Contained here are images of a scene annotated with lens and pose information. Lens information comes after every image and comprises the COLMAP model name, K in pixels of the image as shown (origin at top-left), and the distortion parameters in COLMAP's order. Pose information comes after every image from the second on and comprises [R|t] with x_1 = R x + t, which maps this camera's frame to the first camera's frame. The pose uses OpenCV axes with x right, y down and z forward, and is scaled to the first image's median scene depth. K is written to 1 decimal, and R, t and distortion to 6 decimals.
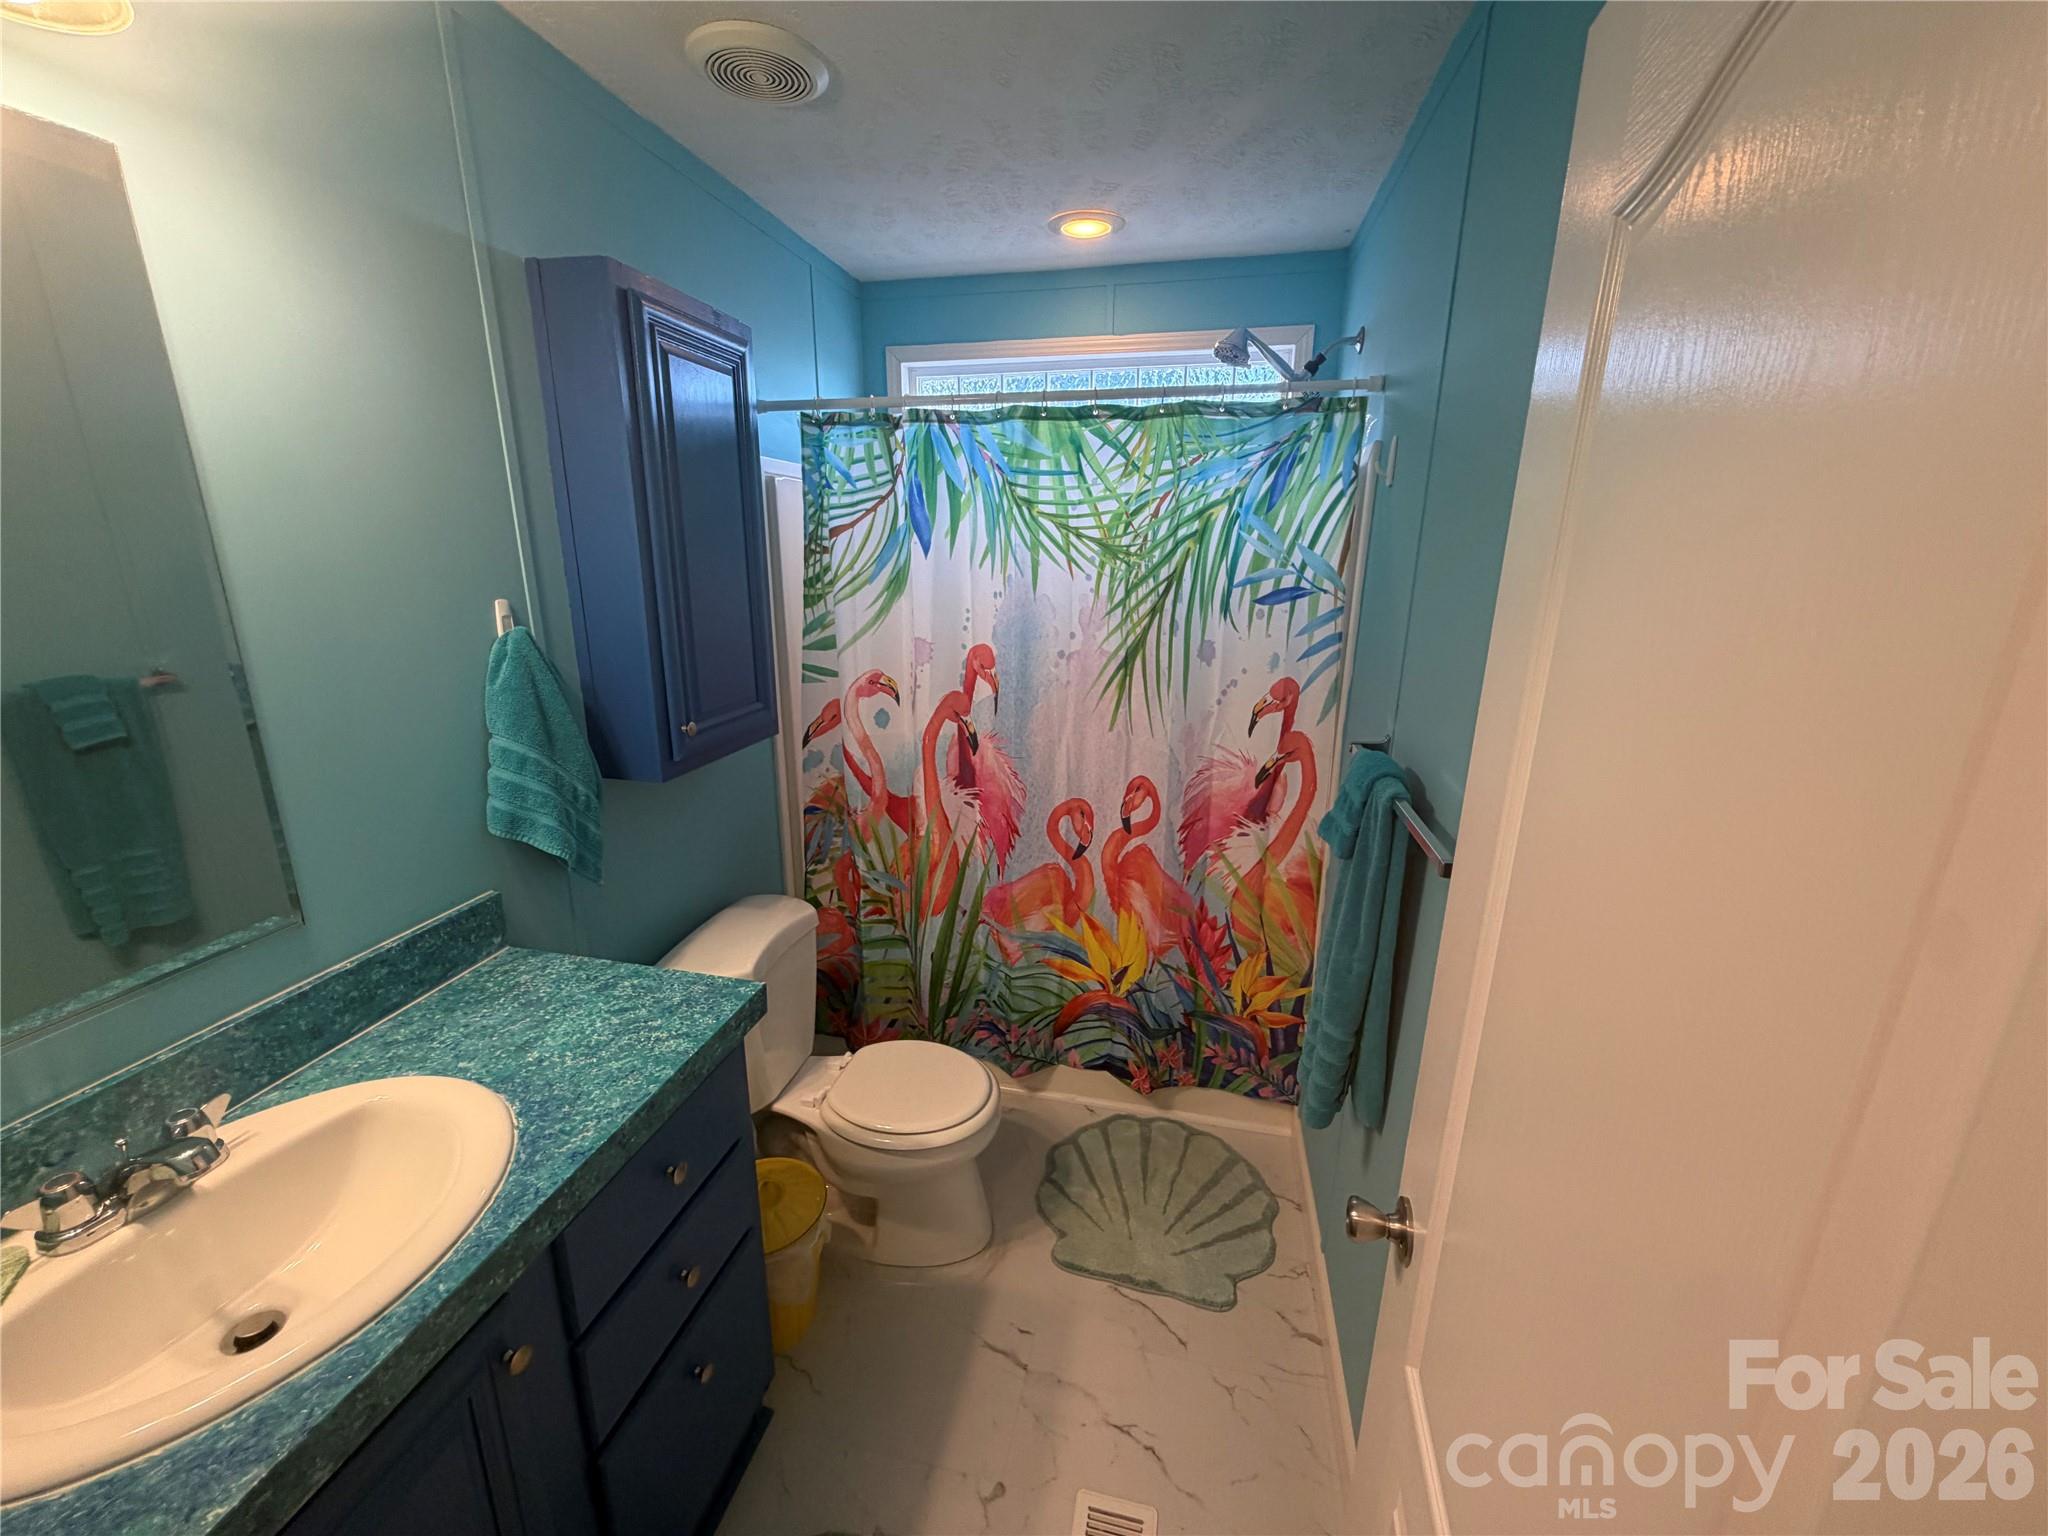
lens RADIAL K [[818.1, 0, 1014.4], [0, 818.1, 762.9], [0, 0, 1]] dist [0.000480, 0.000039]
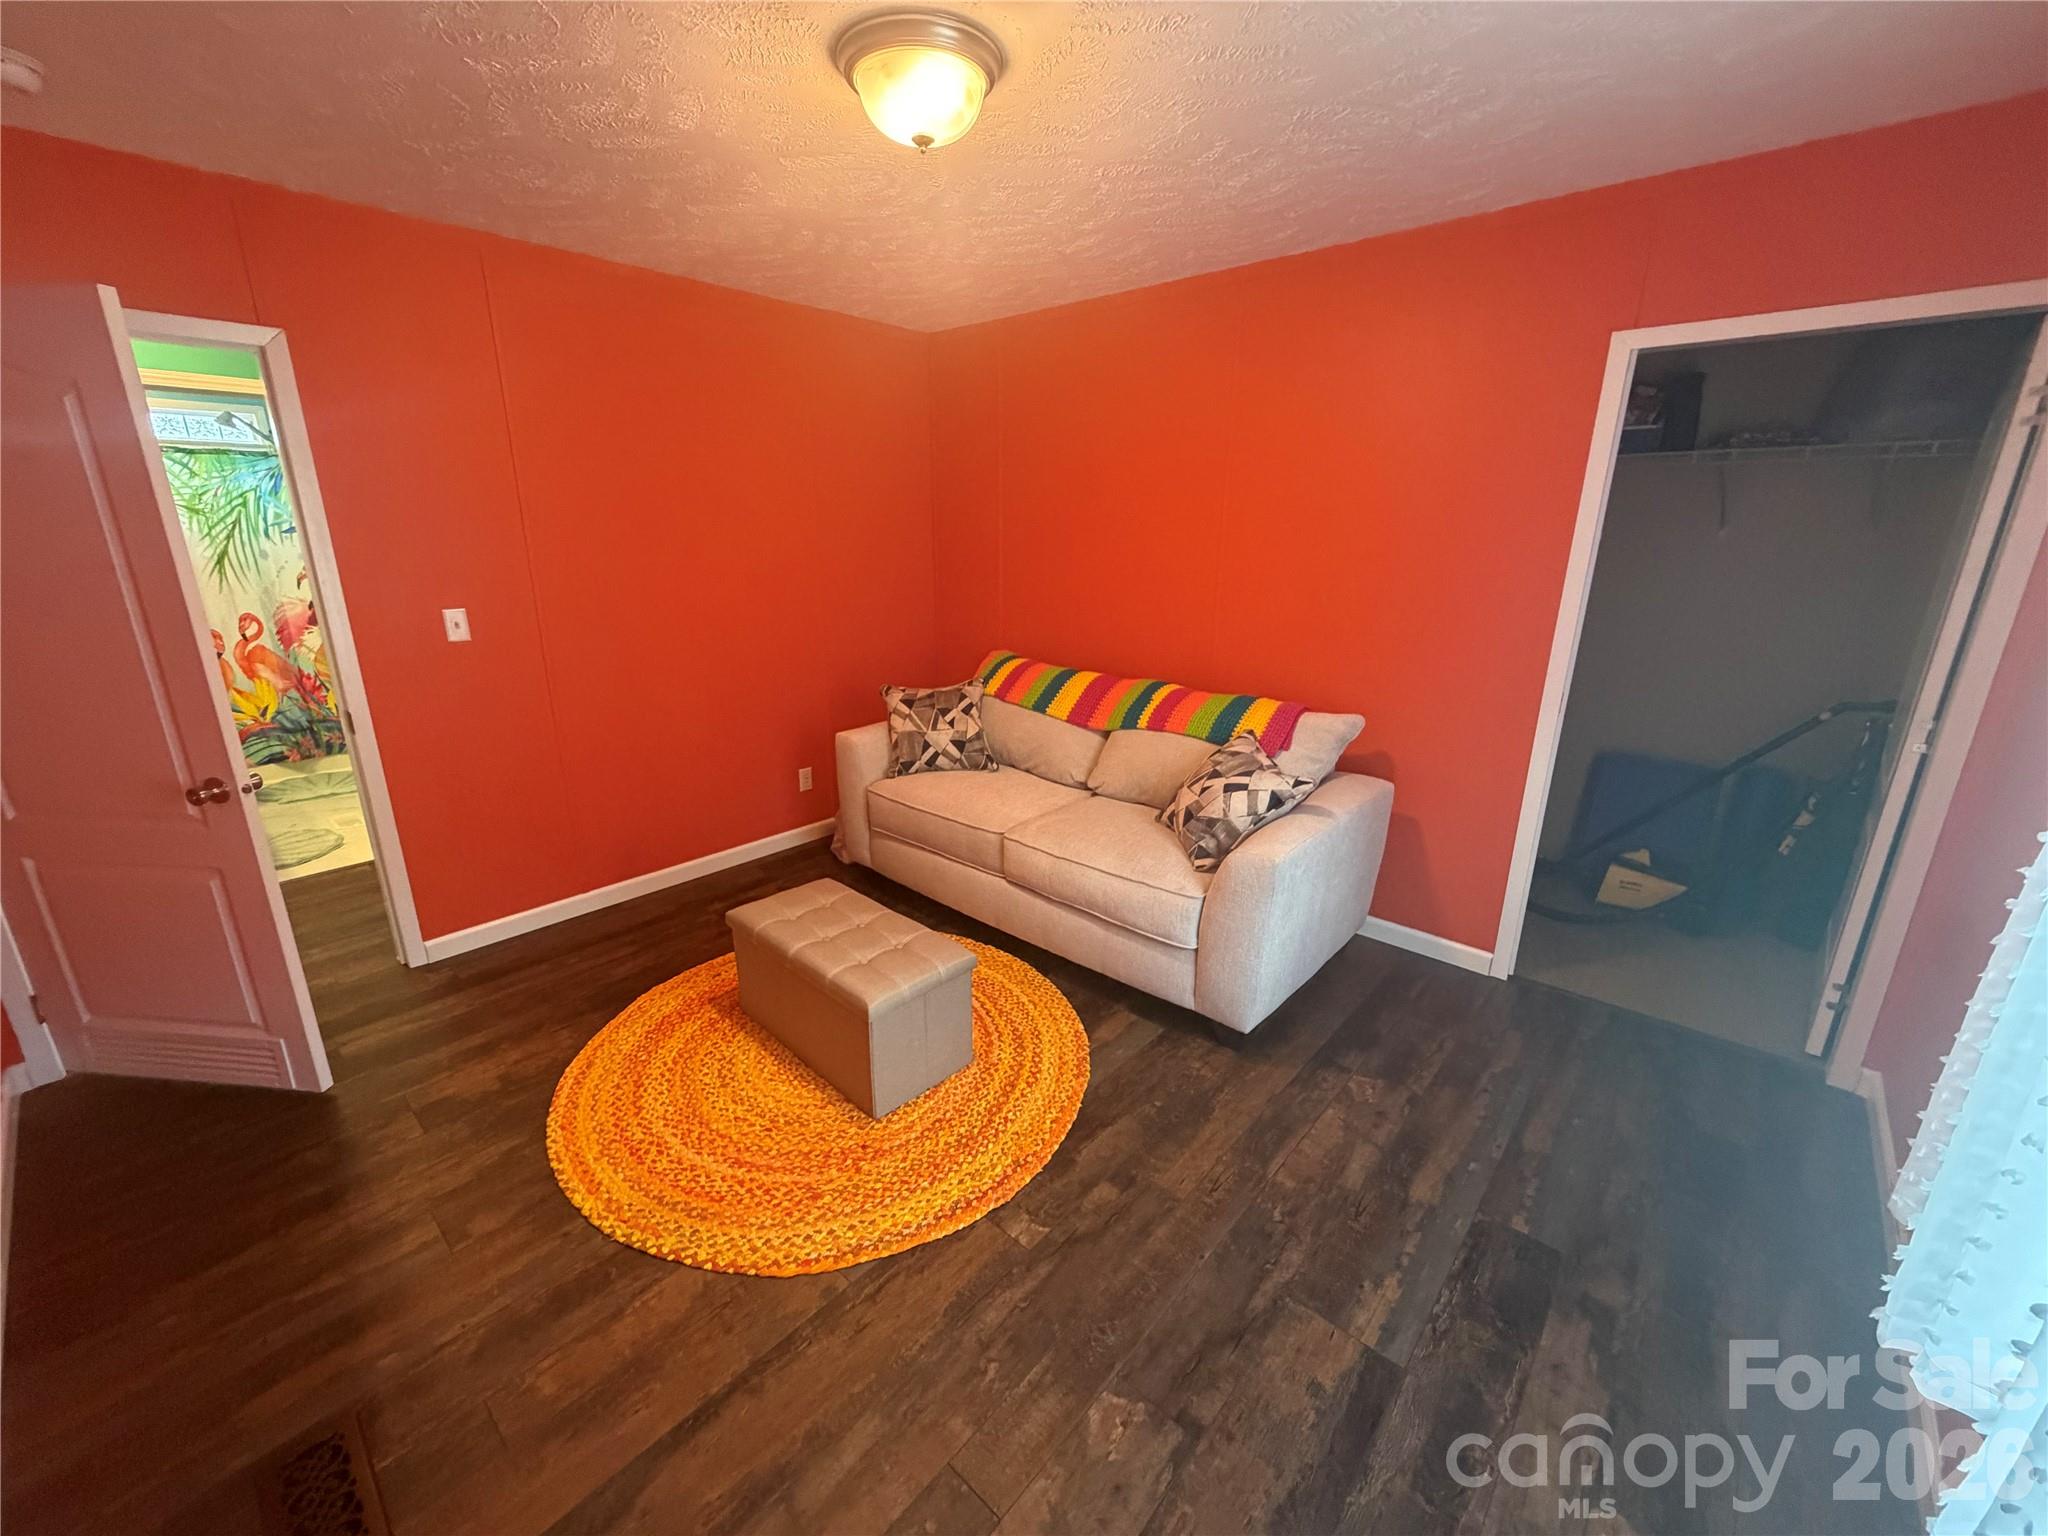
lens RADIAL K [[818.1, 0, 1013.4], [0, 818.1, 766.1], [0, 0, 1]] dist [0.000480, 0.000039]
pose [[0.499595, -0.253422, 0.828361, -0.781131], [0.225398, 0.961343, 0.158164, 0.555662], [-0.836421, 0.107693, 0.537403, -1.977853]]
